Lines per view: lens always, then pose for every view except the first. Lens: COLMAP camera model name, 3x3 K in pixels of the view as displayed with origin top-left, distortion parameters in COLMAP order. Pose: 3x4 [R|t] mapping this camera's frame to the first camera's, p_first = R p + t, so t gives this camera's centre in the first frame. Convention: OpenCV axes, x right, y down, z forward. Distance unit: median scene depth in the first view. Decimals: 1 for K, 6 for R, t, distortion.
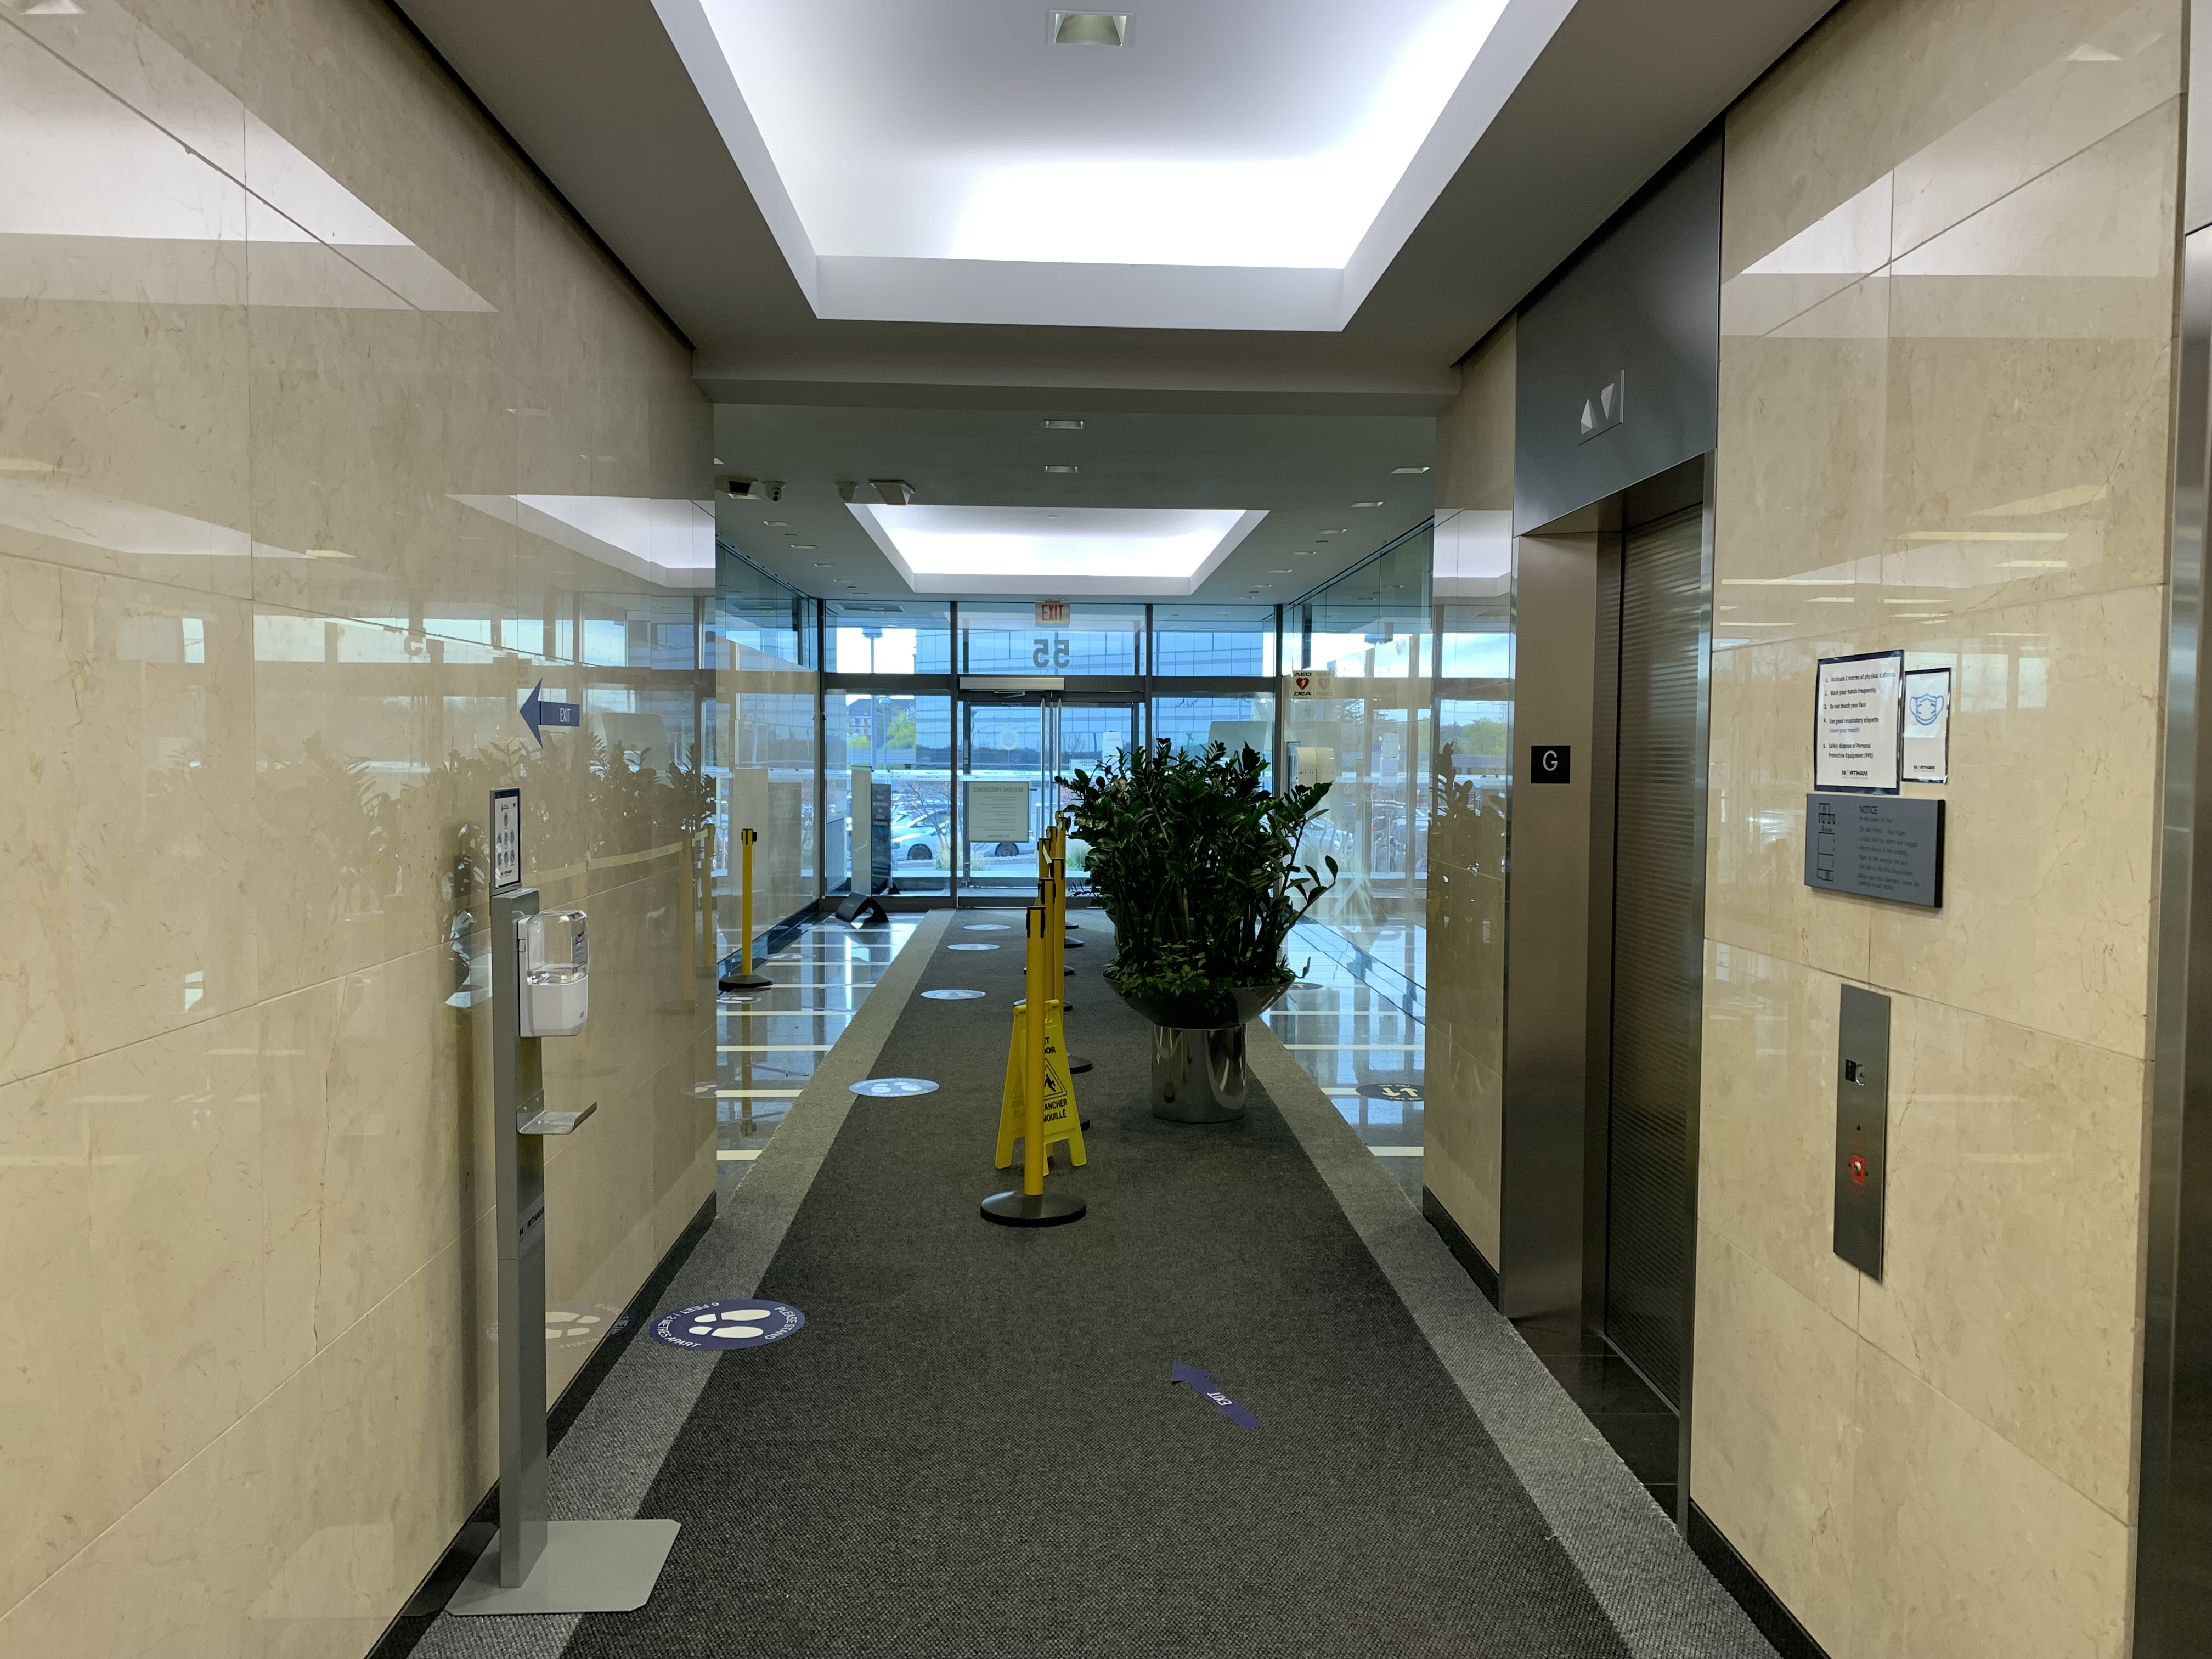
lens RADIAL K [[1667.4, 0, 1118.1], [0, 1667.4, 825.6], [0, 0, 1]] dist [0.004637, -0.012525]
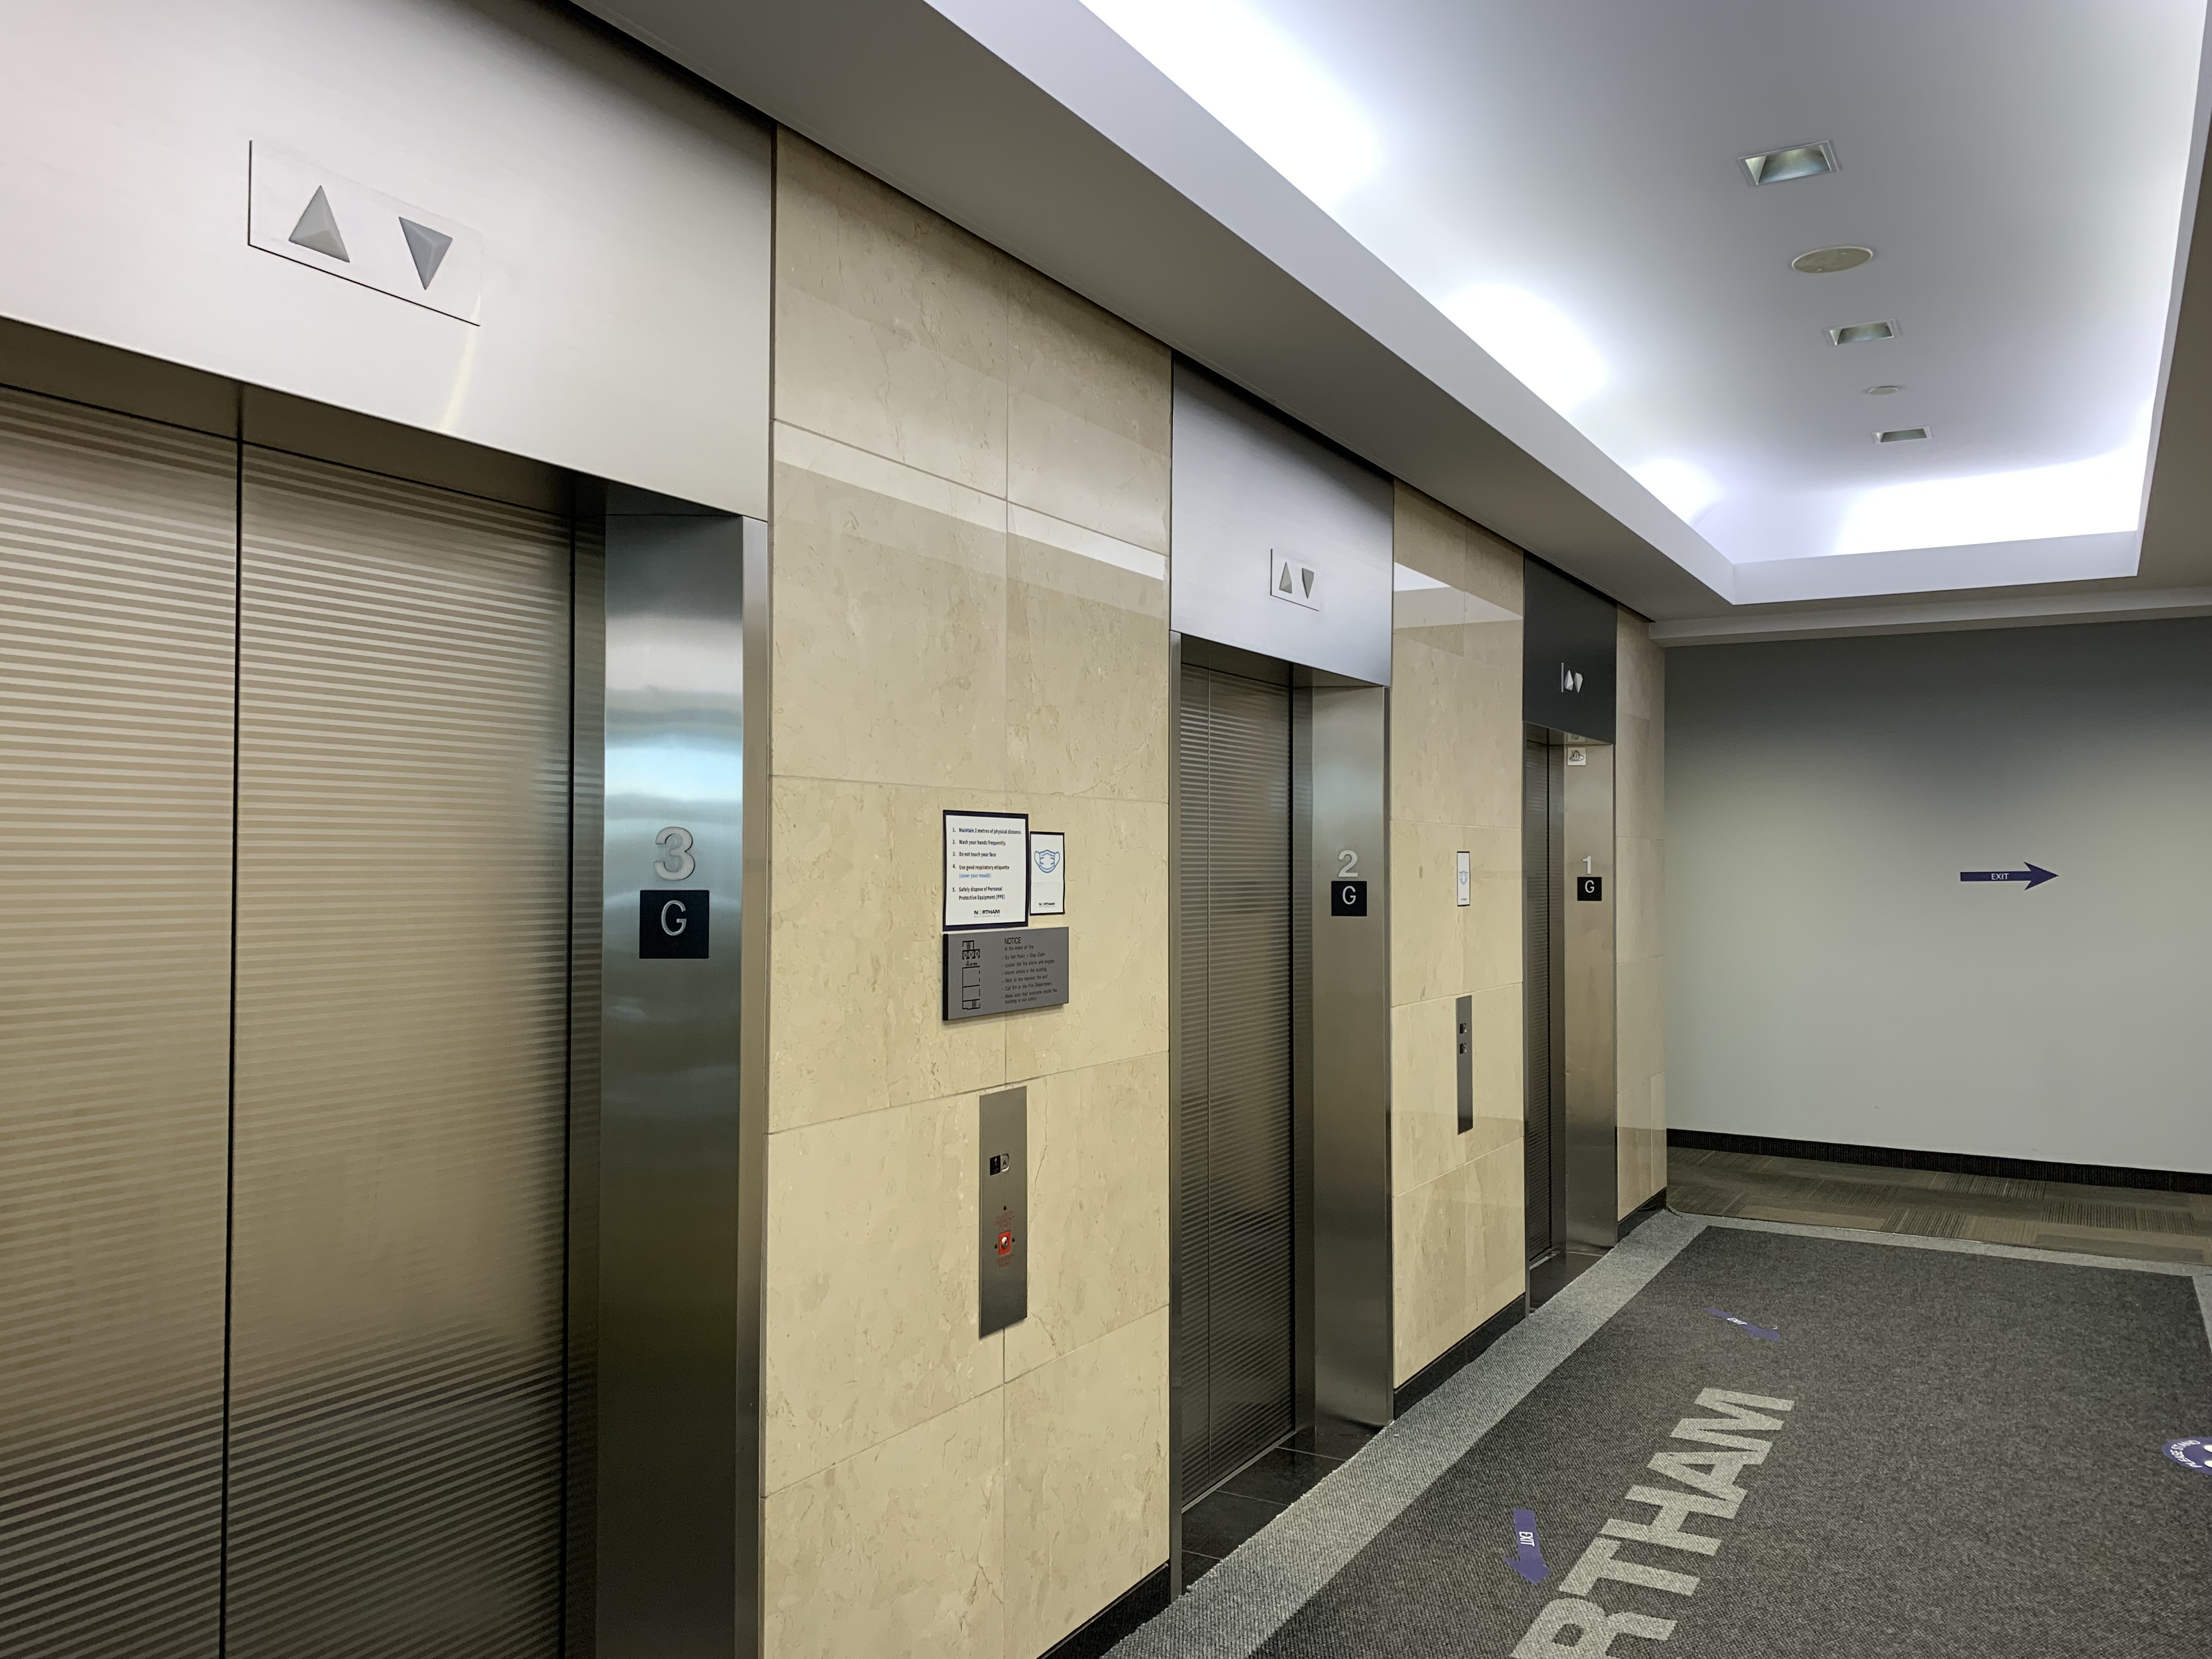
lens RADIAL K [[1672.2, 0, 1125.0], [0, 1672.2, 825.6], [0, 0, 1]] dist [0.006378, -0.018791]
pose [[-0.845977, 0.015751, 0.532987, -0.200598], [0.026008, 0.999593, 0.011740, -0.077221], [-0.532585, 0.023794, -0.846042, 1.447754]]
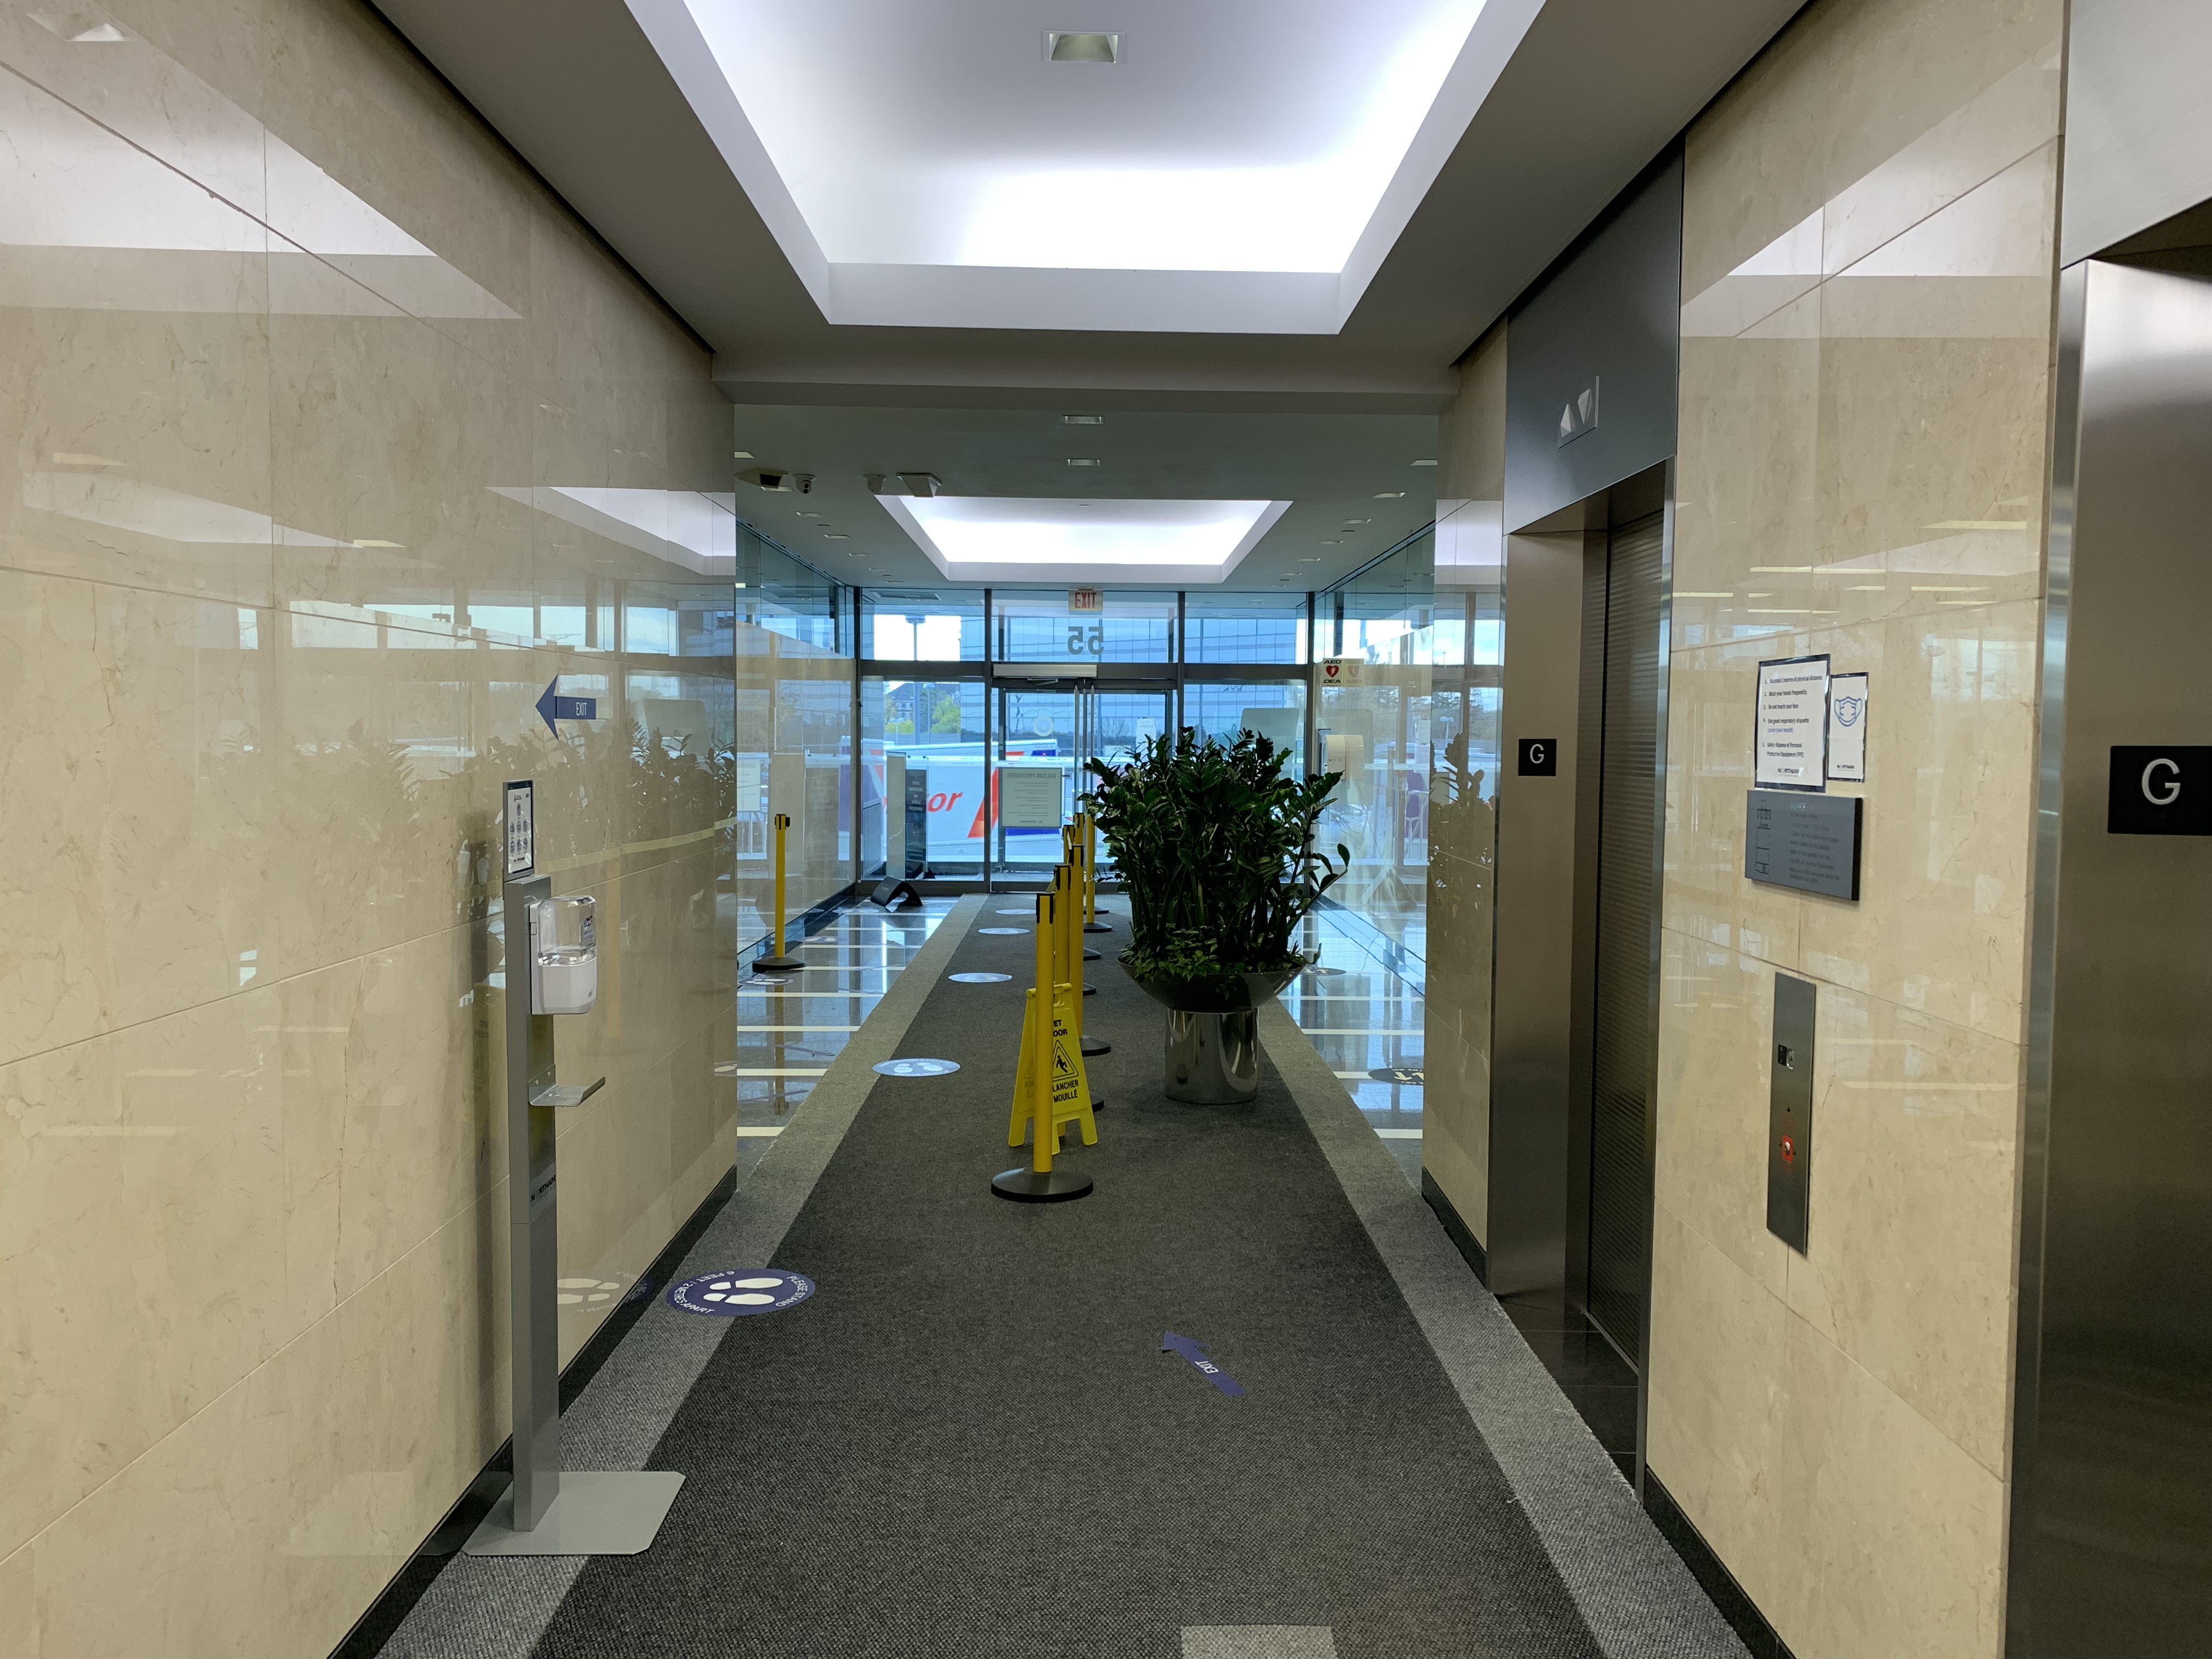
lens RADIAL K [[1672.2, 0, 1125.0], [0, 1672.2, 825.6], [0, 0, 1]] dist [0.006378, -0.018791]
pose [[0.999661, 0.003860, -0.025731, 0.039110], [-0.003612, 0.999947, 0.009666, -0.004391], [0.025767, -0.009570, 0.999622, -0.045161]]
